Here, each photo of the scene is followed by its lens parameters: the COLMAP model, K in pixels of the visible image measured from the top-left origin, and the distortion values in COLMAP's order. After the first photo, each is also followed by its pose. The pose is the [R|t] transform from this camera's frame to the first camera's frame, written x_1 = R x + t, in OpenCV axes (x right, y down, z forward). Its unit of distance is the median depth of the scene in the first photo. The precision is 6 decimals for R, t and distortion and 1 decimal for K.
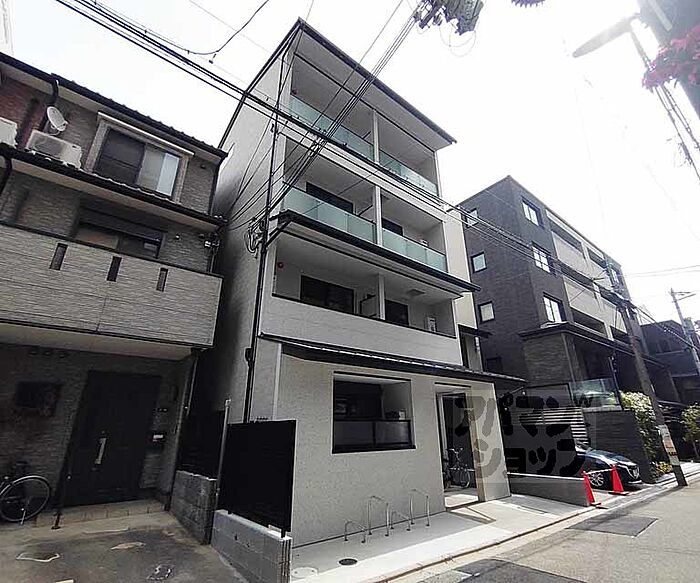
lens RADIAL K [[351.2, 0, 361.1], [0, 351.2, 291.4], [0, 0, 1]] dist [-0.000002, 0.000032]
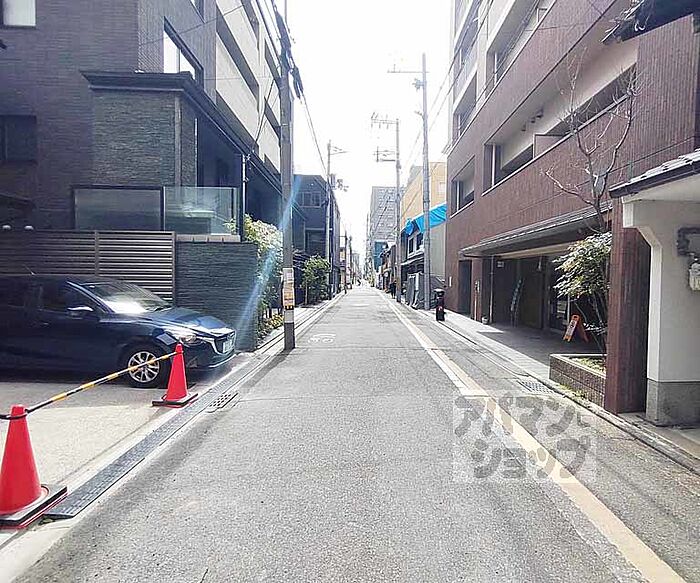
lens RADIAL K [[351.2, 0, 361.1], [0, 351.2, 291.4], [0, 0, 1]] dist [-0.000002, 0.000032]
pose [[0.632406, -0.011398, 0.774553, 0.527459], [-0.307201, 0.914213, 0.264276, 0.246791], [-0.711119, -0.405073, 0.574652, 0.613978]]
